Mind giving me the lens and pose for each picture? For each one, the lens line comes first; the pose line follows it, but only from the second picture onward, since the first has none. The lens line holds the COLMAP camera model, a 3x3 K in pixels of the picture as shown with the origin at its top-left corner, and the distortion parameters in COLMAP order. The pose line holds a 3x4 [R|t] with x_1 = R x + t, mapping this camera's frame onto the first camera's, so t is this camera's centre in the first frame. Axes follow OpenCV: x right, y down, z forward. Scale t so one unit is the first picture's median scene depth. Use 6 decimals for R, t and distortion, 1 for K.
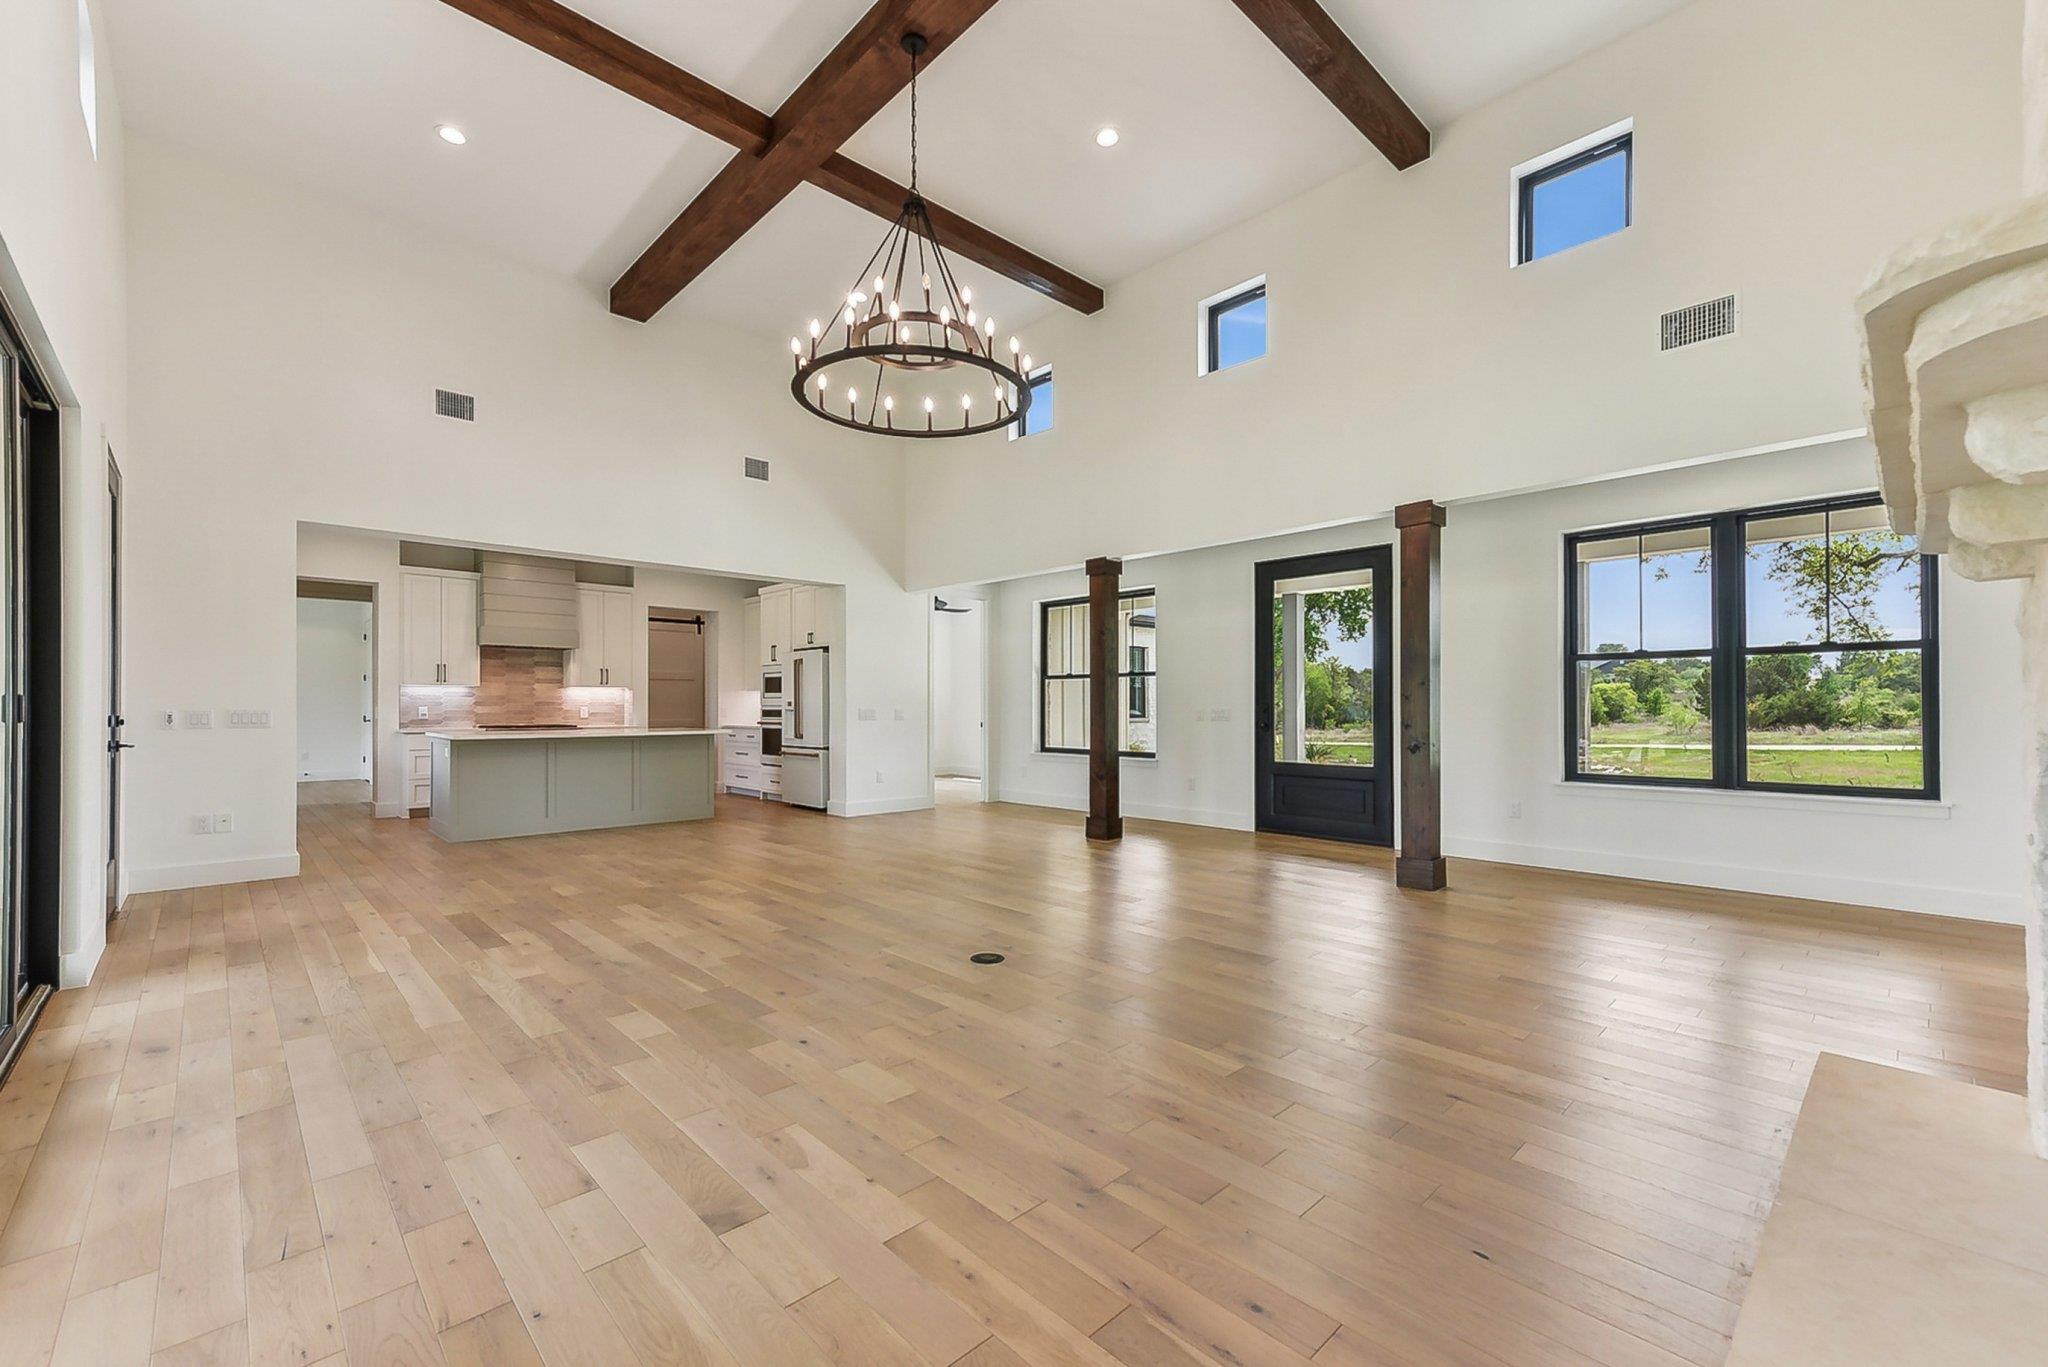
lens RADIAL K [[805.7, 0, 1010.7], [0, 805.7, 695.5], [0, 0, 1]] dist [0.026180, 0.000260]
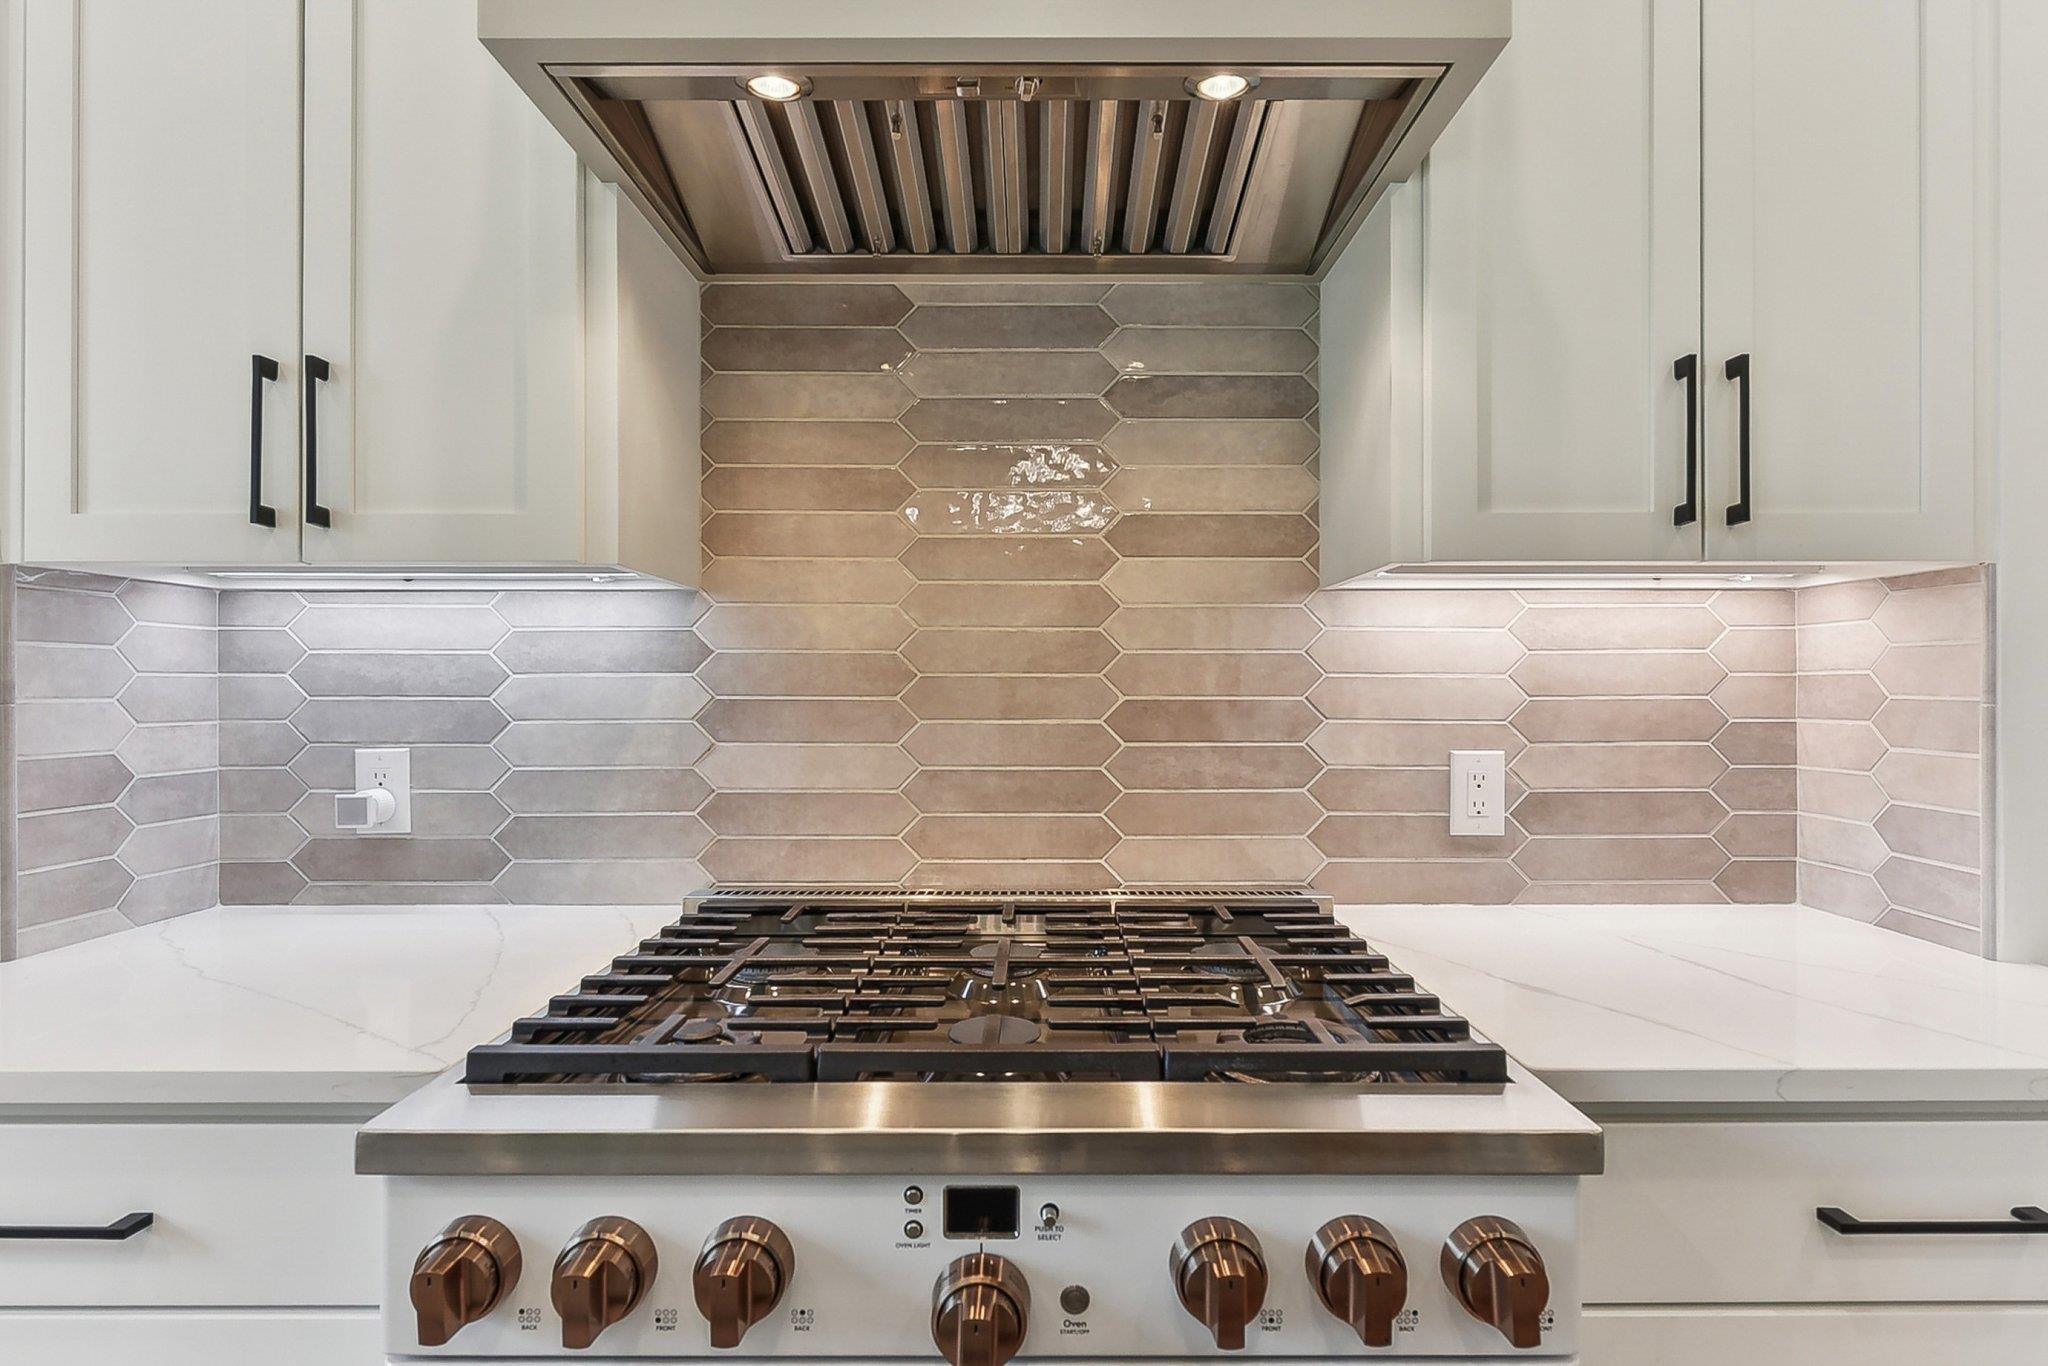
lens RADIAL K [[1030.1, 0, 1042.1], [0, 1030.1, 687.1], [0, 0, 1]] dist [0.005583, -0.000104]
pose [[0.721802, -0.003876, -0.692089, -0.591890], [0.007777, 0.999967, 0.002511, 0.005553], [0.692056, -0.007195, 0.721808, 1.072069]]
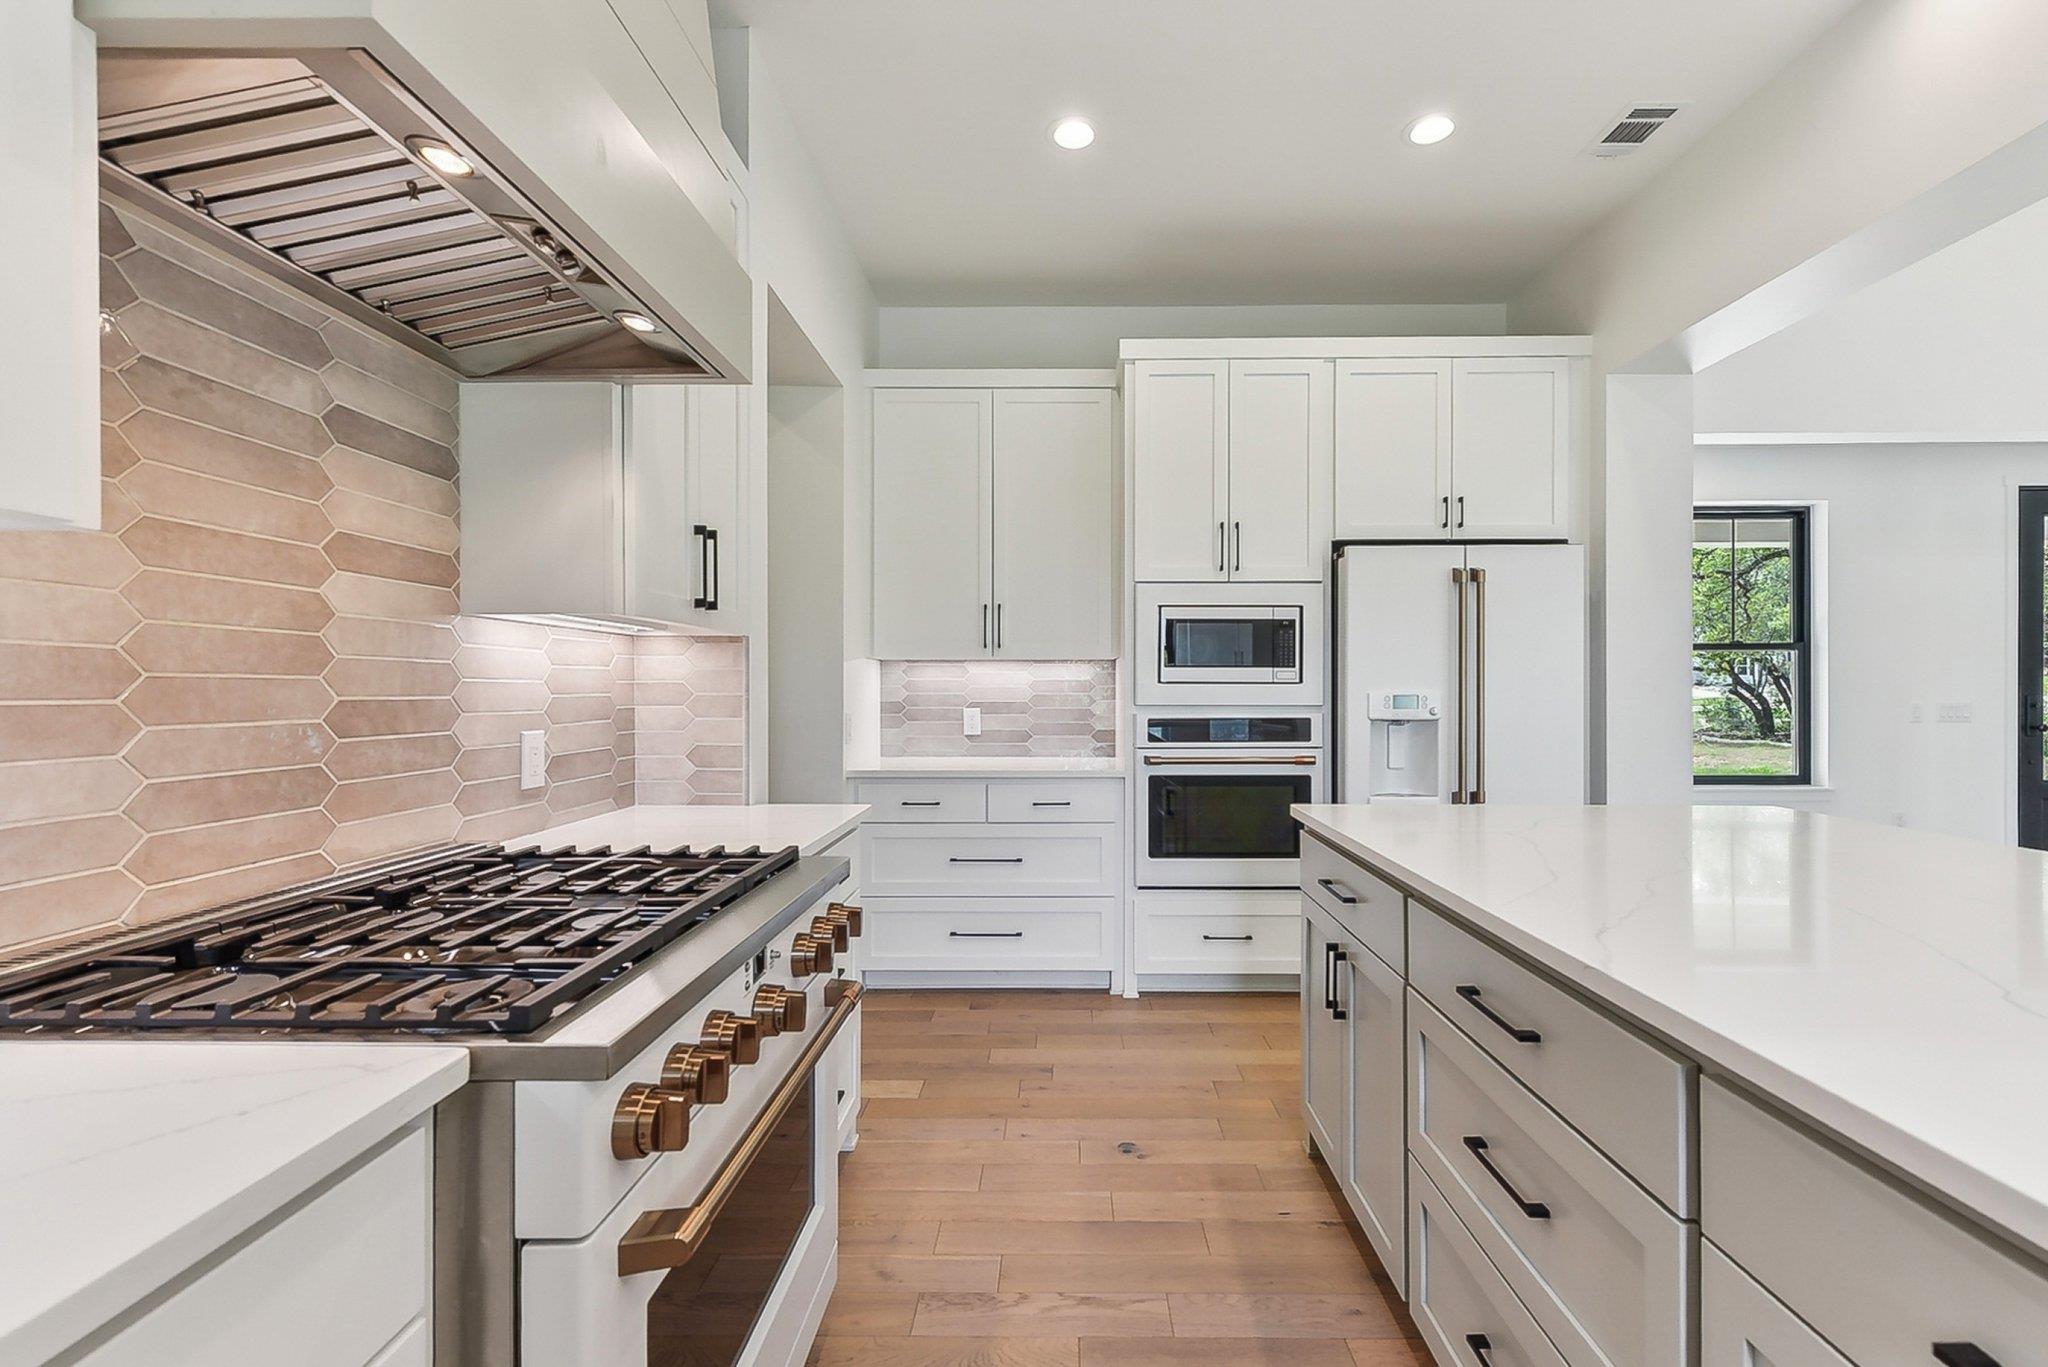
lens RADIAL K [[882.4, 0, 1047.8], [0, 882.4, 684.1], [0, 0, 1]] dist [0.012425, -0.001810]
pose [[0.708067, 0.001775, 0.706143, -0.737714], [-0.005327, 0.999982, 0.002829, 0.003971], [-0.706126, -0.005764, 0.708063, 0.990902]]
